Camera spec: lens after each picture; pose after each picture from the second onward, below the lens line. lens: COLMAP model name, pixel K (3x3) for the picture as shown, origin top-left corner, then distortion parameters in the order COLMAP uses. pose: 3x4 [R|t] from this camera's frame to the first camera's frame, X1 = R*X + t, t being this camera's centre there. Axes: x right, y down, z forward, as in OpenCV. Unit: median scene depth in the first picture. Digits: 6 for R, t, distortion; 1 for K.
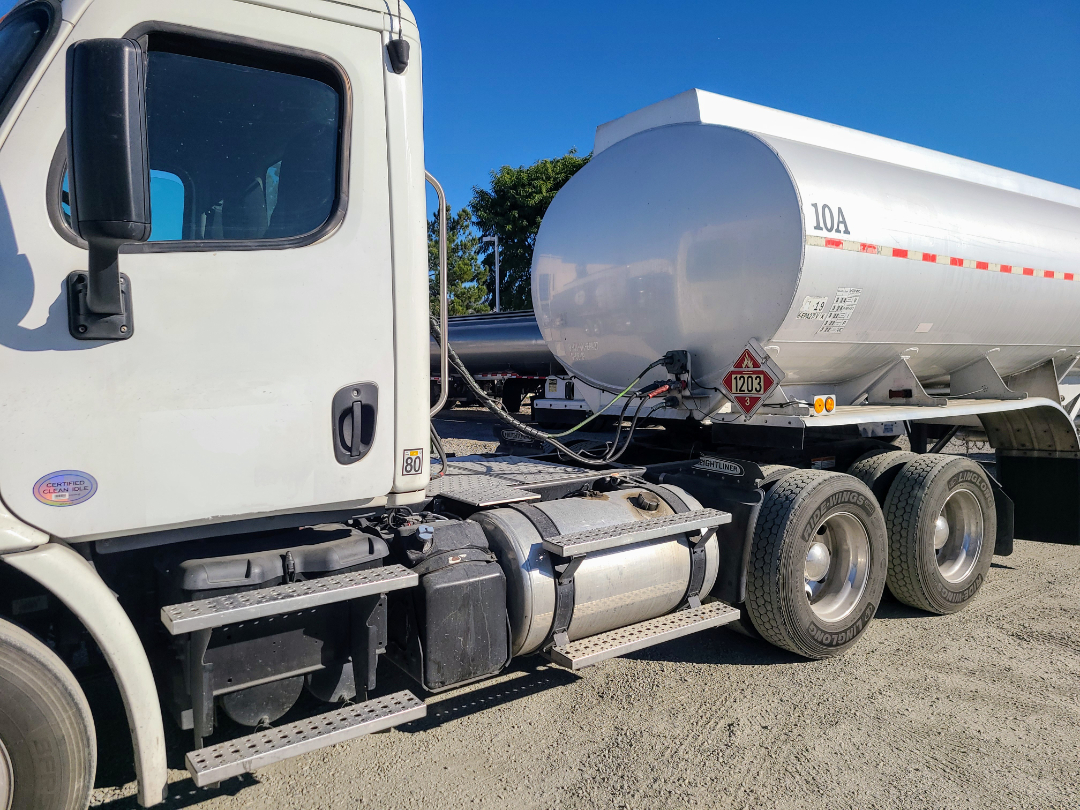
lens RADIAL K [[810.7, 0, 538.3], [0, 810.7, 407.7], [0, 0, 1]] dist [0.064255, -0.048949]
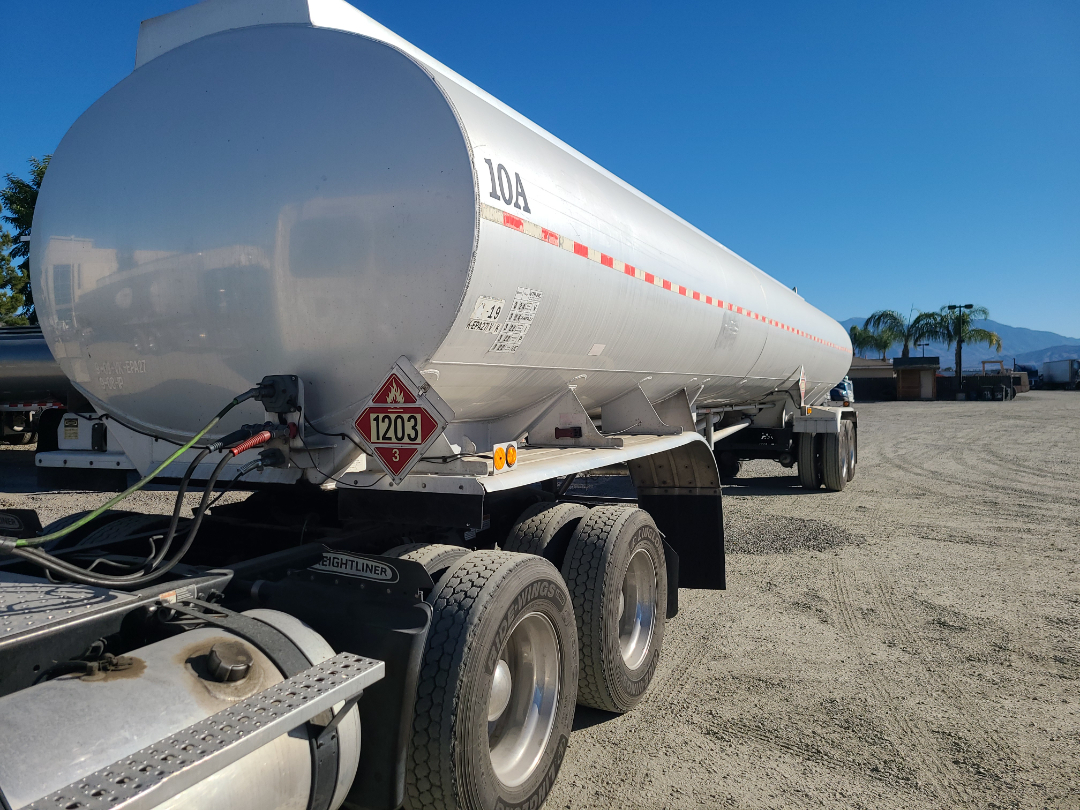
lens RADIAL K [[810.7, 0, 524.7], [0, 810.7, 387.3], [0, 0, 1]] dist [0.064255, -0.048949]
pose [[0.890167, 0.001357, 0.455633, 0.055126], [0.024679, 0.998384, -0.051189, -0.025444], [-0.454966, 0.056811, 0.888695, 0.376081]]
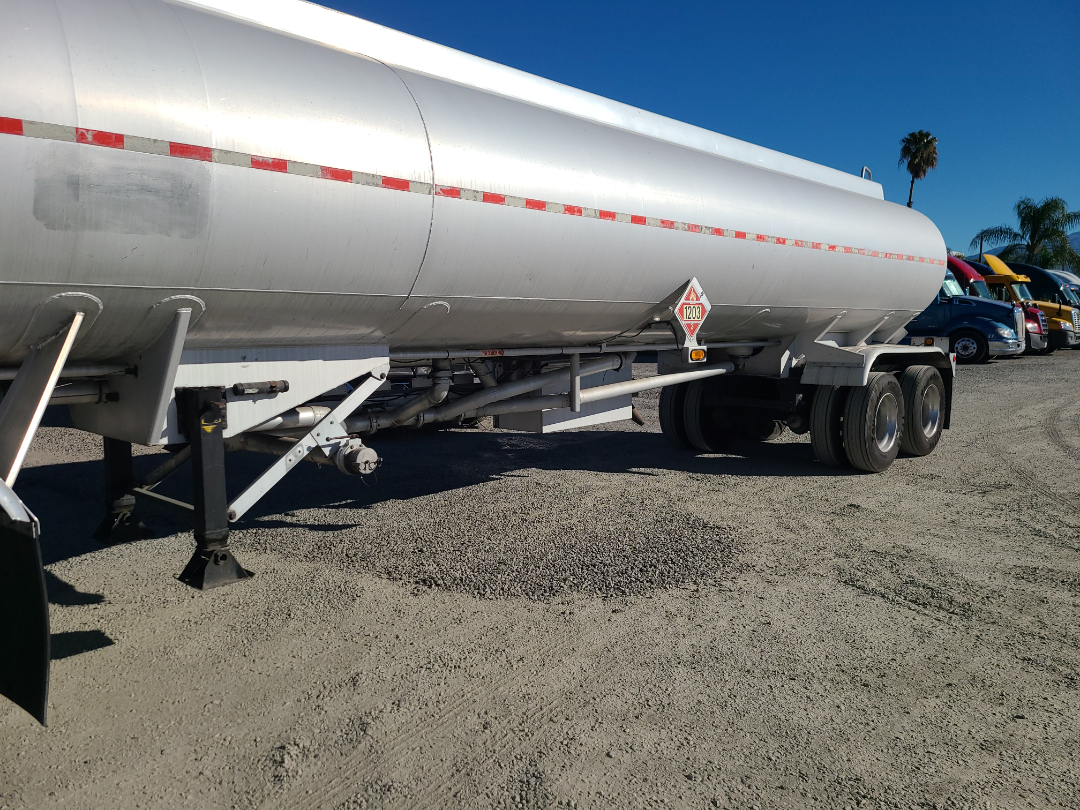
lens RADIAL K [[810.7, 0, 545.4], [0, 810.7, 407.0], [0, 0, 1]] dist [0.064255, -0.048949]
pose [[0.981378, -0.015585, 0.191456, 1.161700], [0.005115, 0.998470, 0.055060, -0.044033], [-0.192021, -0.053055, 0.979956, 0.702161]]
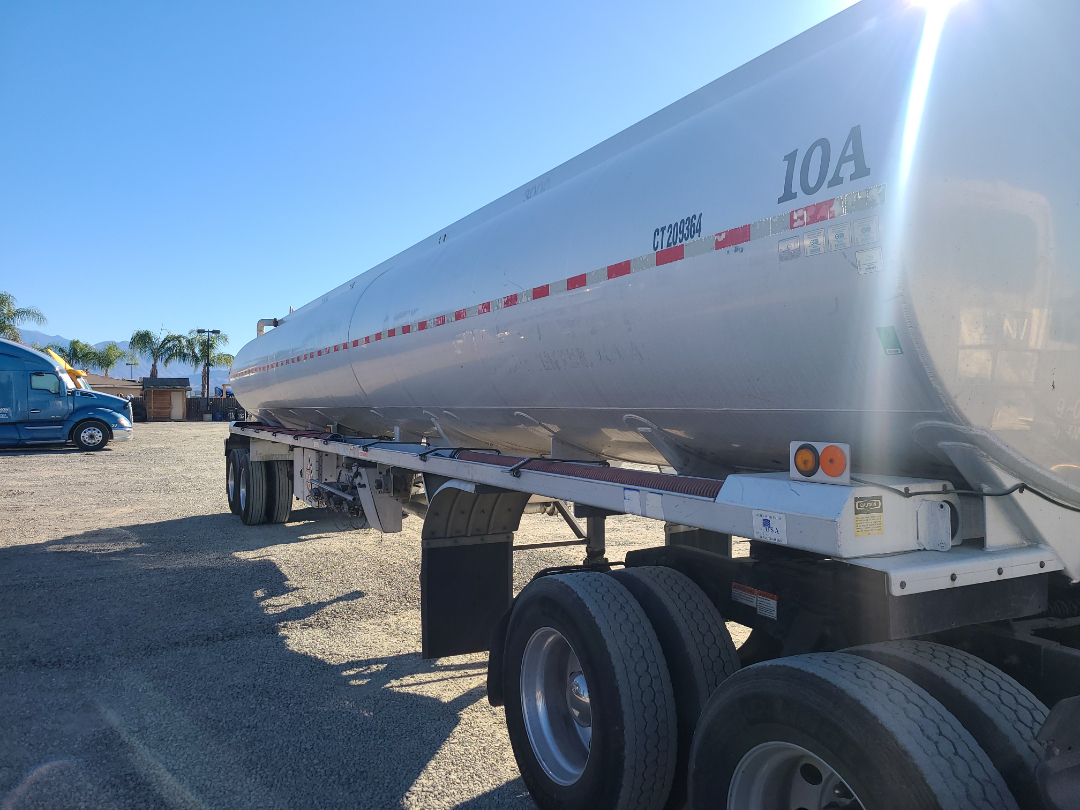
lens RADIAL K [[810.7, 0, 537.7], [0, 810.7, 405.8], [0, 0, 1]] dist [0.064255, -0.048949]
pose [[0.142835, 0.010609, 0.989690, -0.455276], [0.043636, 0.998903, -0.017006, -0.099950], [-0.988784, 0.045615, 0.142215, 1.479924]]
